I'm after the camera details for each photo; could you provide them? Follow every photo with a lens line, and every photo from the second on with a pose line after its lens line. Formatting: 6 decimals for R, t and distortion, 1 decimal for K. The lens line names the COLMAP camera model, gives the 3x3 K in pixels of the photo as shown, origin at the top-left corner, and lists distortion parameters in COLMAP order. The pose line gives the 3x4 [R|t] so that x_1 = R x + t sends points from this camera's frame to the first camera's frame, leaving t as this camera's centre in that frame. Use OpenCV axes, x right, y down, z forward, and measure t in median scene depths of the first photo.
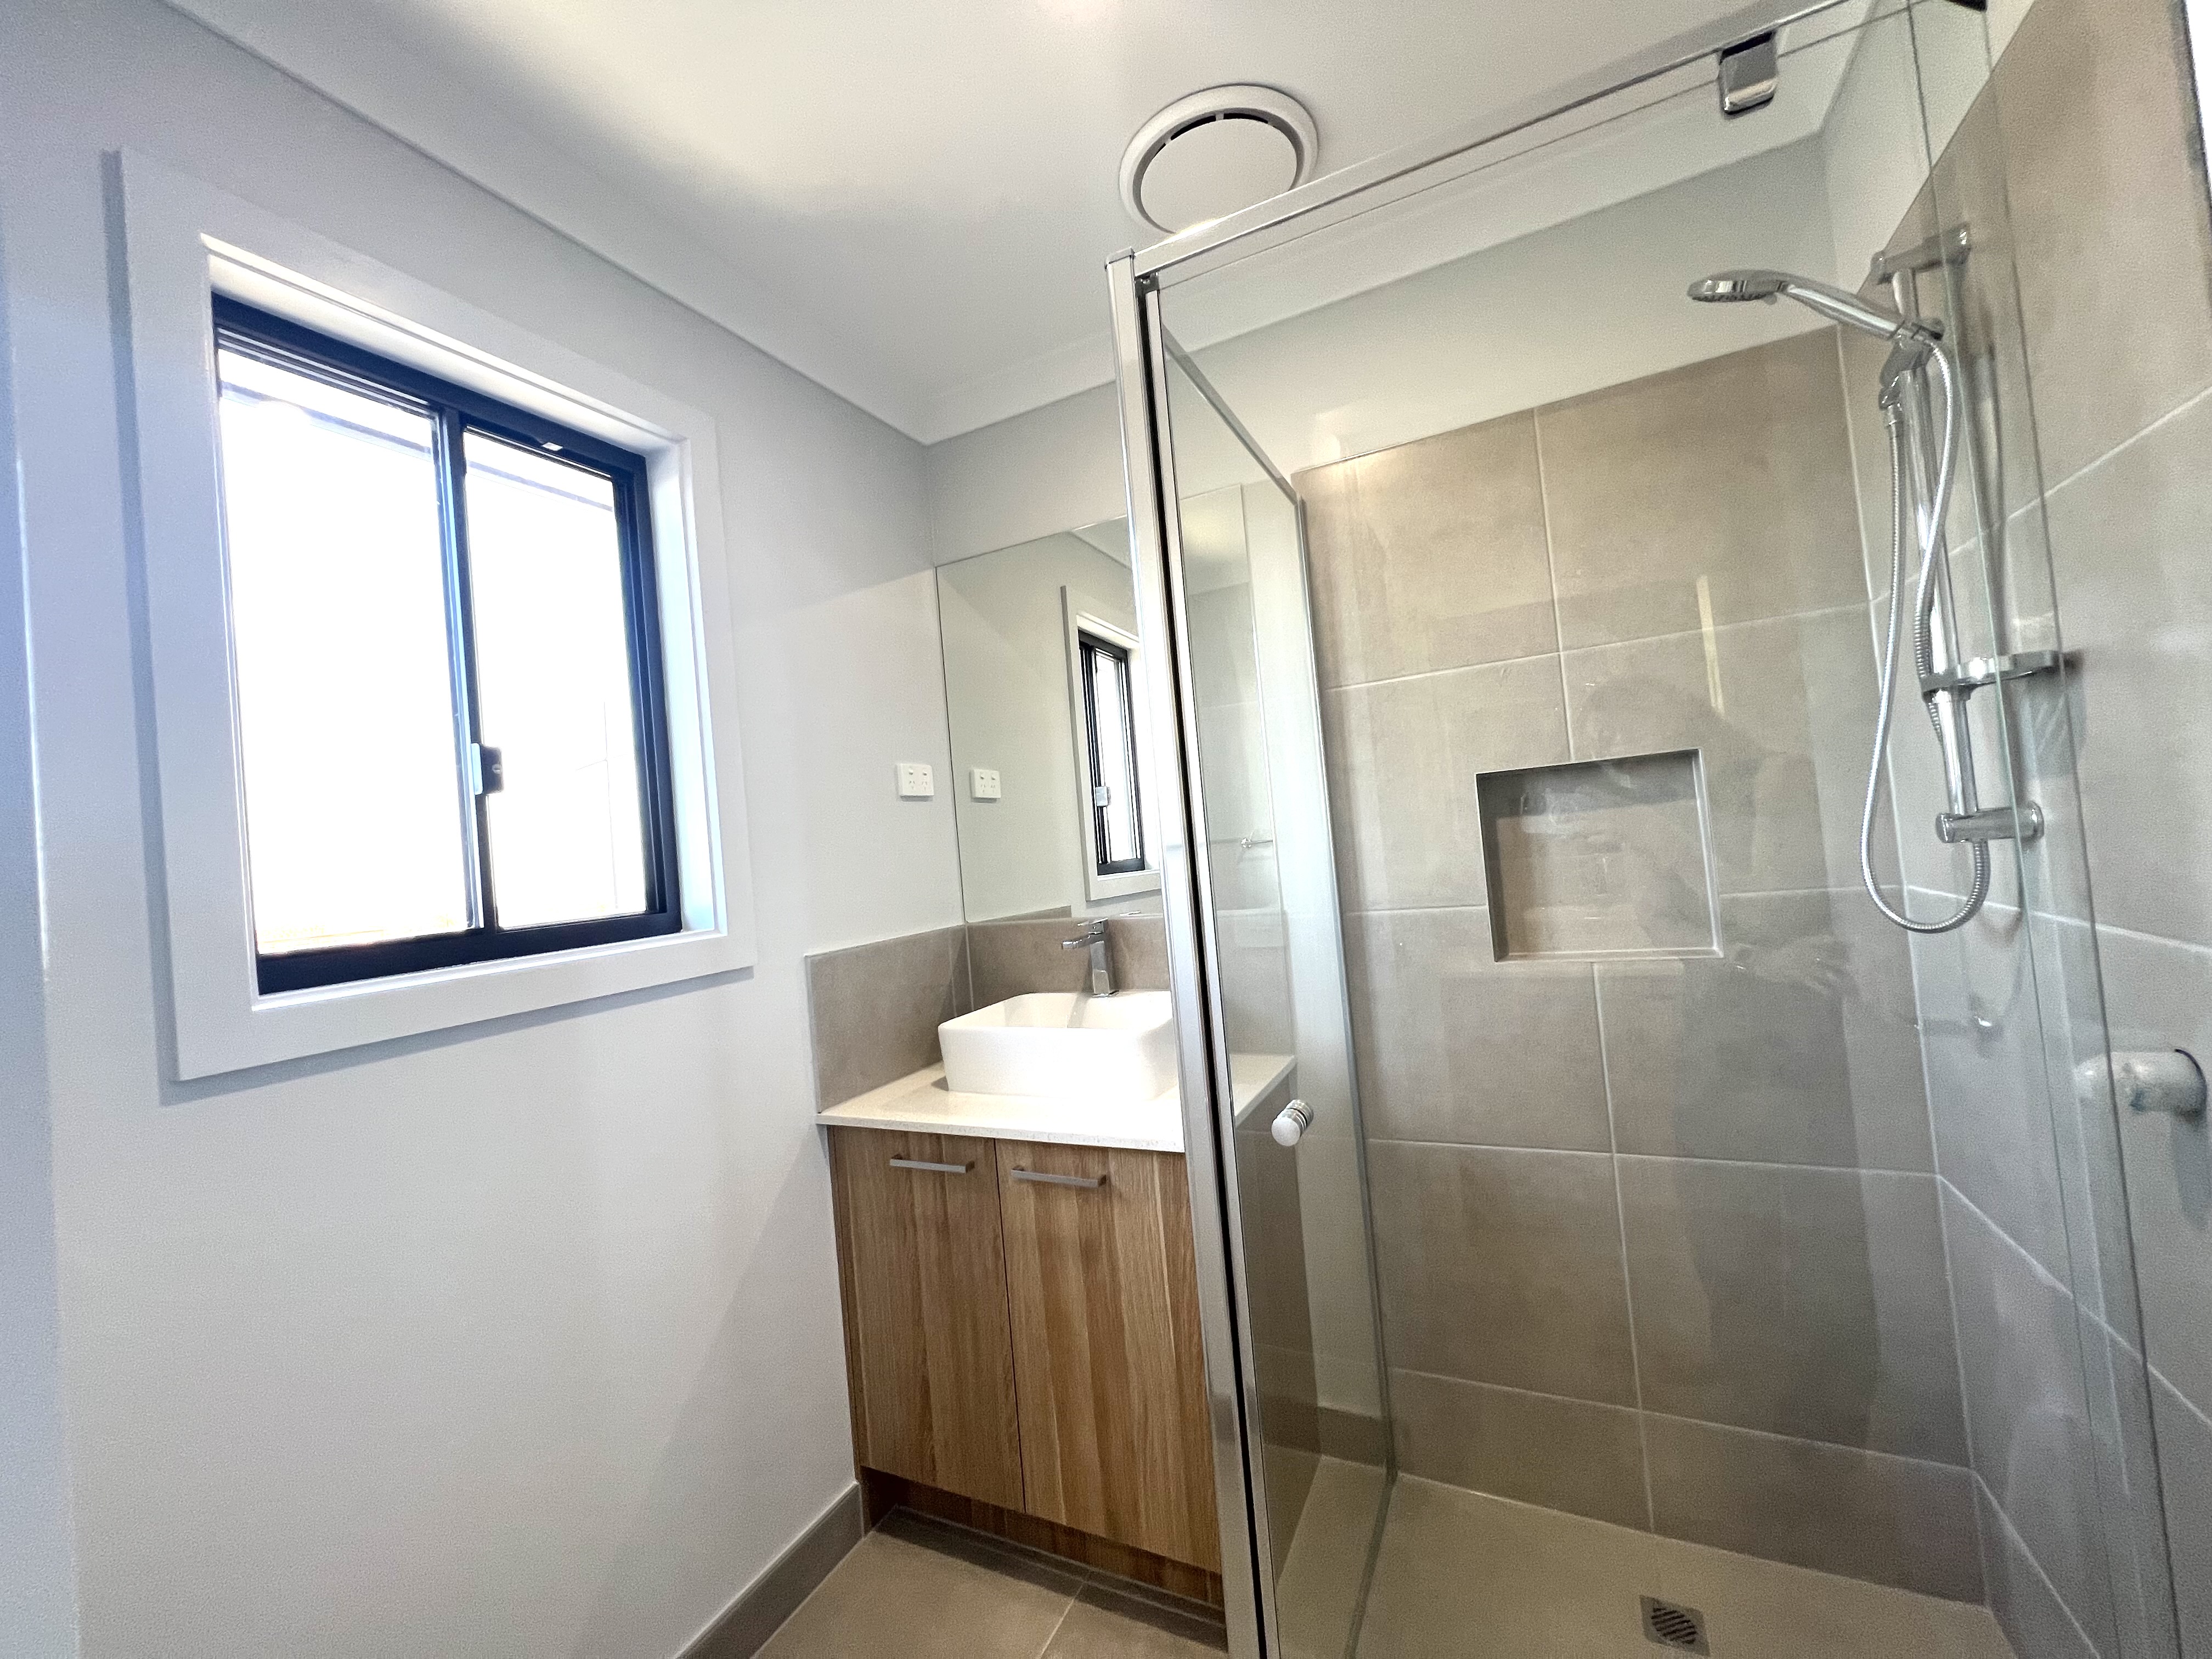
lens RADIAL K [[886.4, 0, 1109.7], [0, 886.4, 822.8], [0, 0, 1]] dist [0.000611, 0.000313]
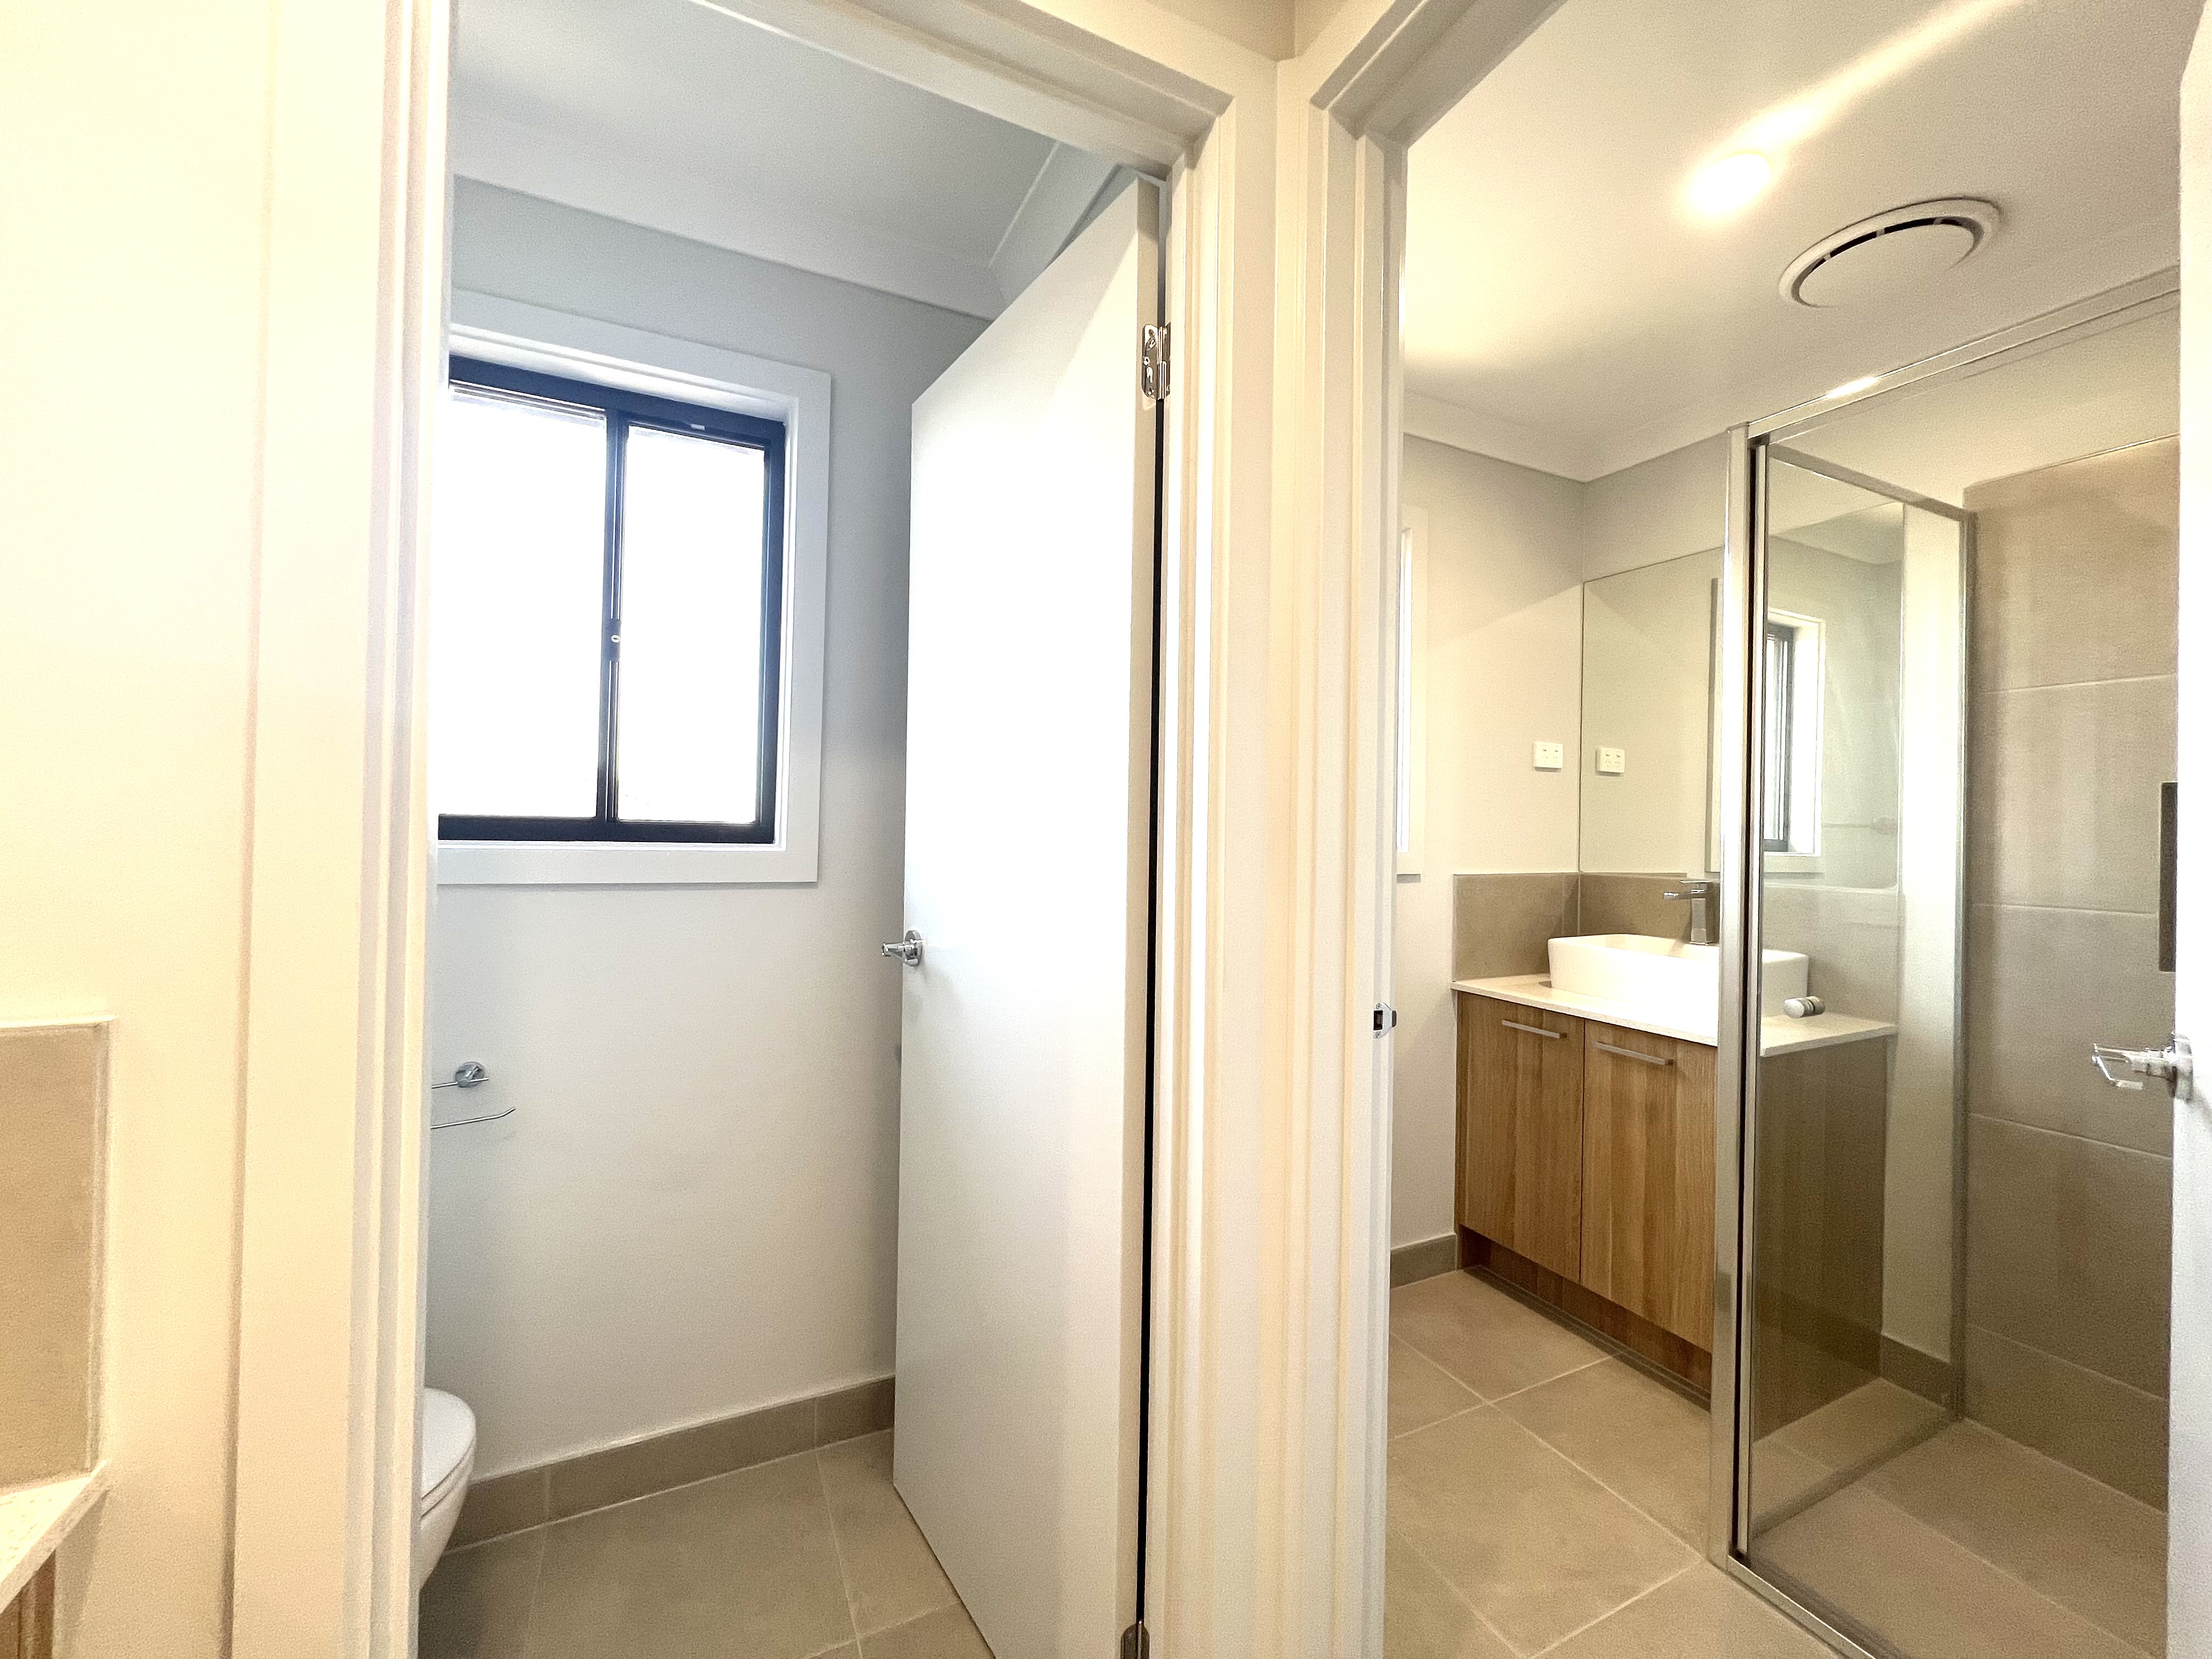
lens RADIAL K [[886.4, 0, 1114.7], [0, 886.4, 824.0], [0, 0, 1]] dist [0.000611, 0.000313]
pose [[0.789419, 0.101457, -0.605412, 0.093908], [-0.071384, 0.994728, 0.073620, 0.002048], [0.609690, -0.014900, 0.792500, -0.519579]]
